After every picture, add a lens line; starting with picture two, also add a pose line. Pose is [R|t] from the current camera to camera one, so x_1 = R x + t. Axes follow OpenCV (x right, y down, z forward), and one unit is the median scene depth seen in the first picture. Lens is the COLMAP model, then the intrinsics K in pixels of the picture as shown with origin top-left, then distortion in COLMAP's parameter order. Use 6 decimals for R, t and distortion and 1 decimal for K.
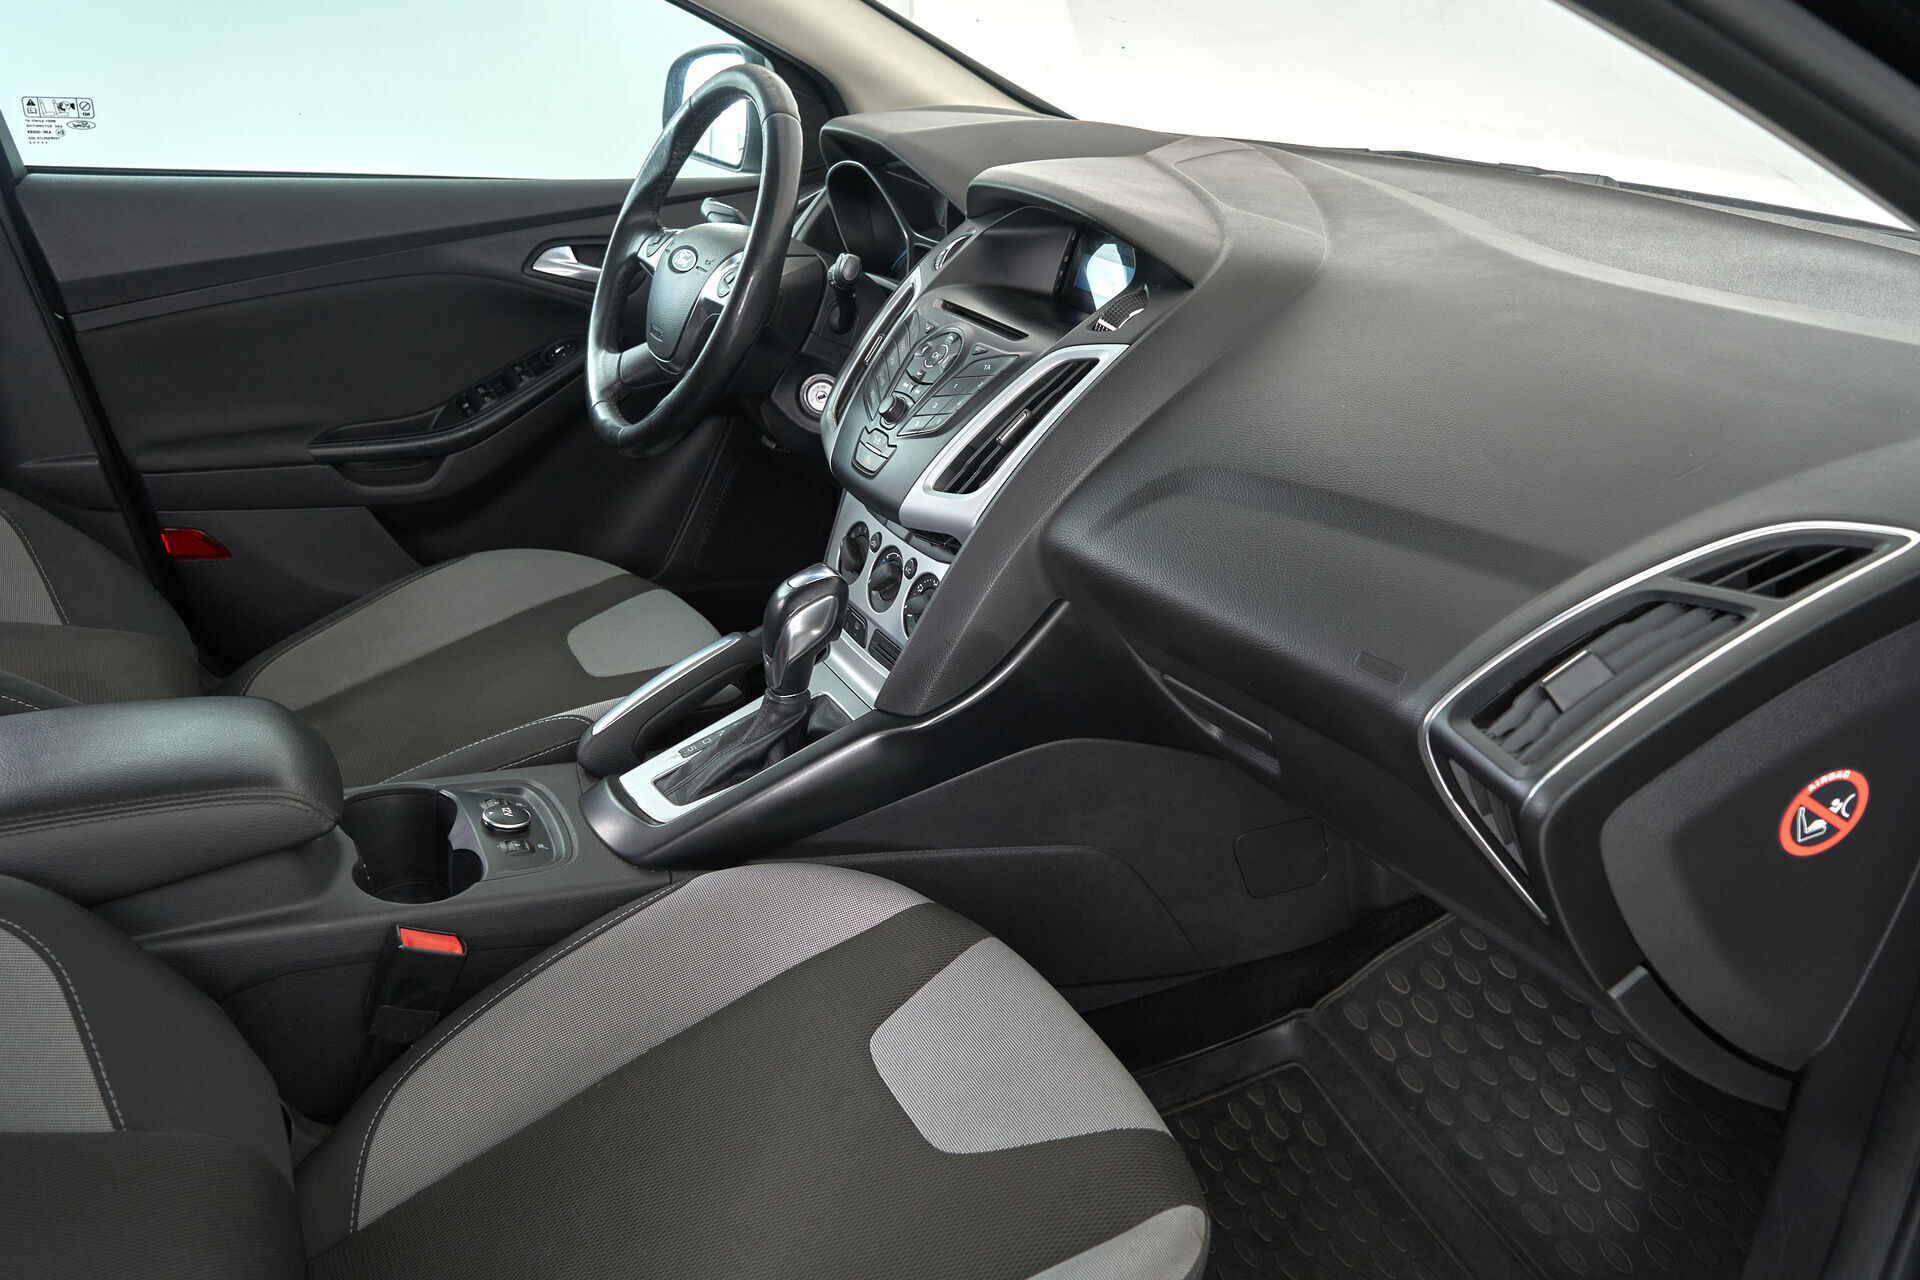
lens RADIAL K [[1558.8, 0, 960.0], [0, 1558.8, 640.0], [0, 0, 1]] dist [0.008309, 0.000479]
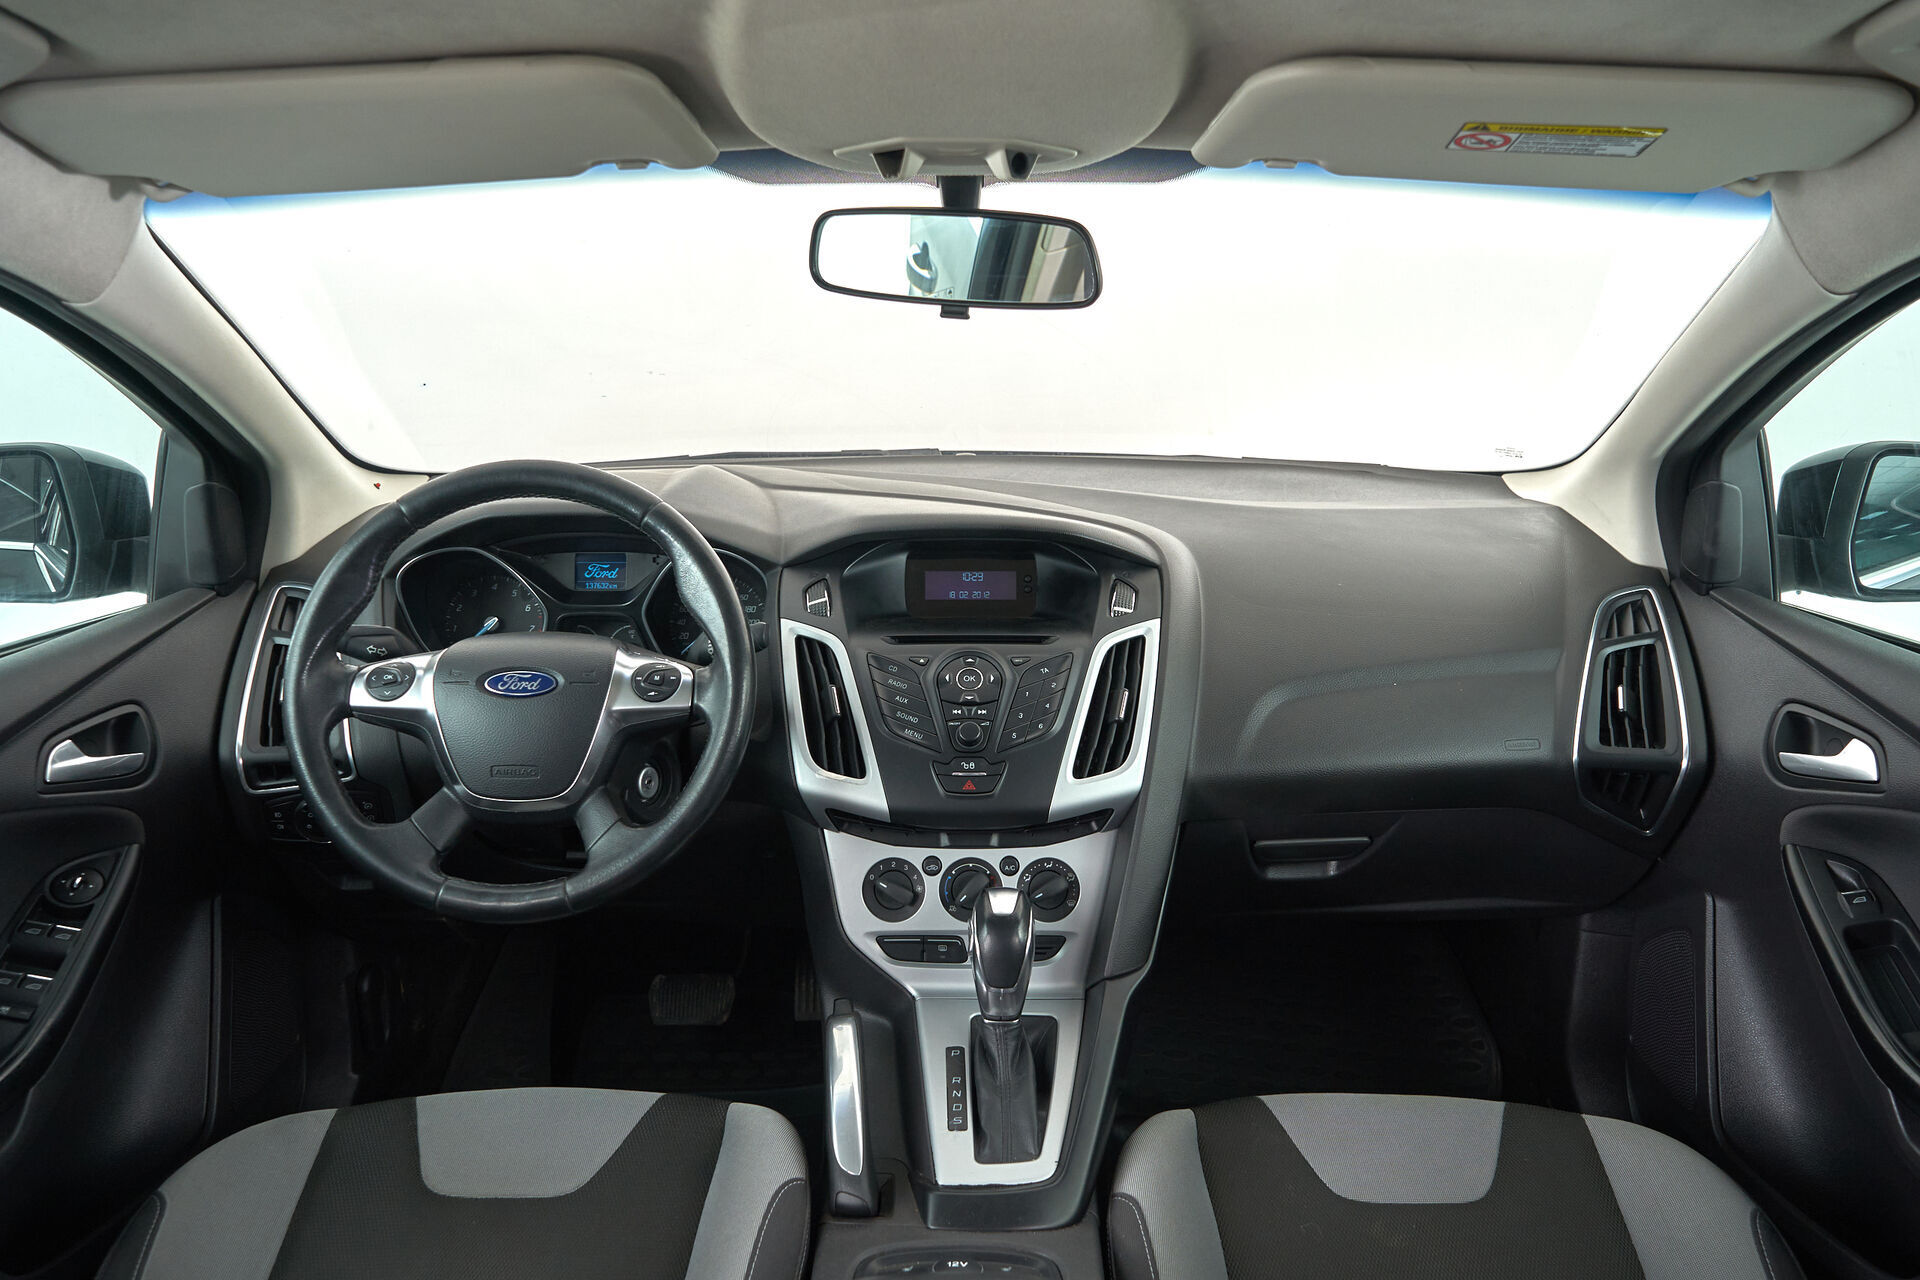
lens RADIAL K [[1558.8, 0, 960.0], [0, 1558.8, 640.0], [0, 0, 1]] dist [0.008309, 0.000479]
pose [[0.454693, -0.241245, 0.857353, -0.944921], [0.359397, 0.930464, 0.071212, -0.282020], [-0.814916, 0.275751, 0.509778, 0.412465]]
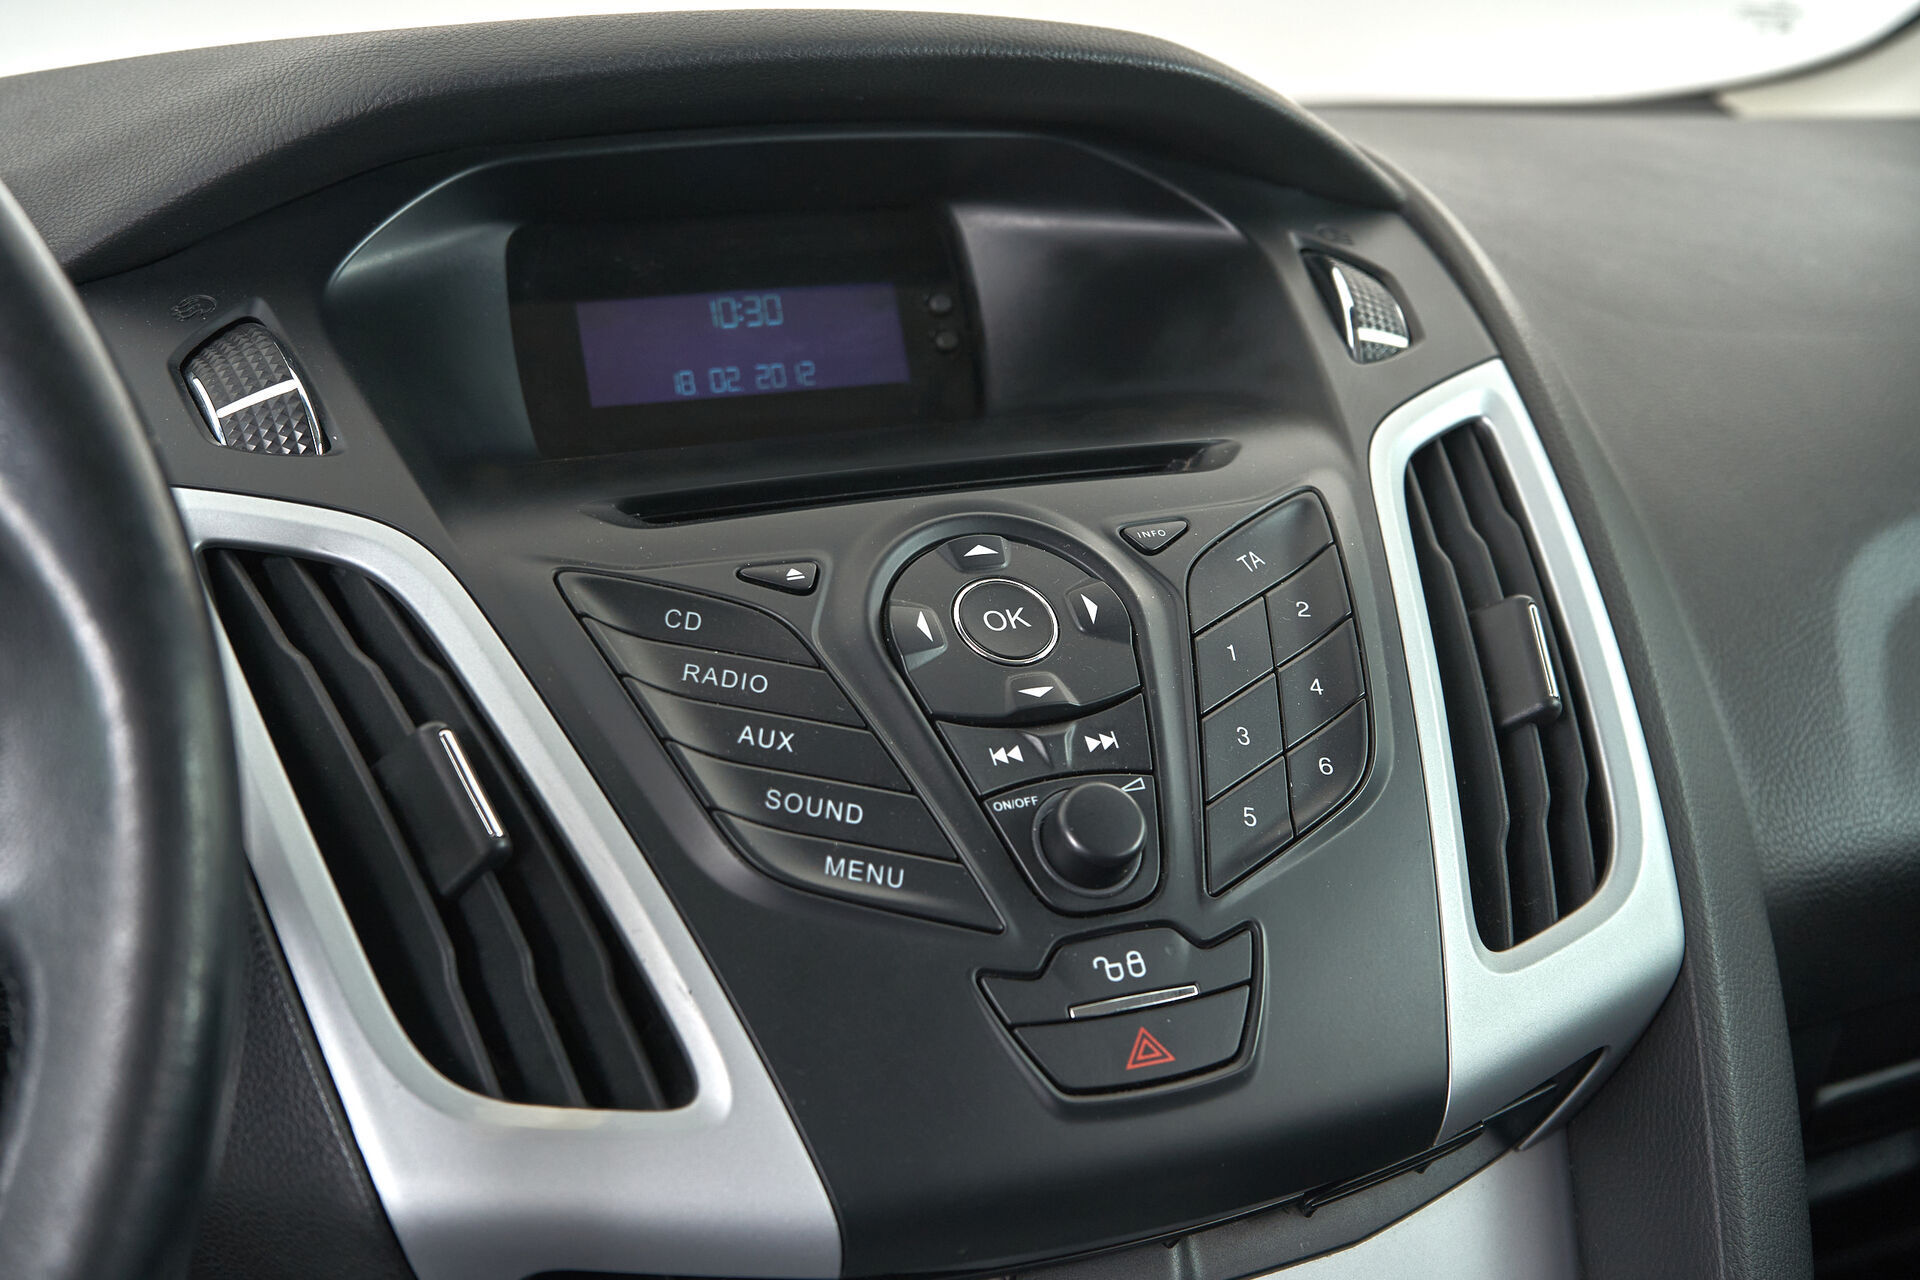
lens RADIAL K [[2749.7, 0, 960.0], [0, 2749.7, 640.0], [0, 0, 1]] dist [0.011685, 0.041741]
pose [[0.035059, -0.210572, 0.976949, -0.471349], [0.428463, 0.886319, 0.175662, -0.259204], [-0.902879, 0.412428, 0.121296, 0.921565]]
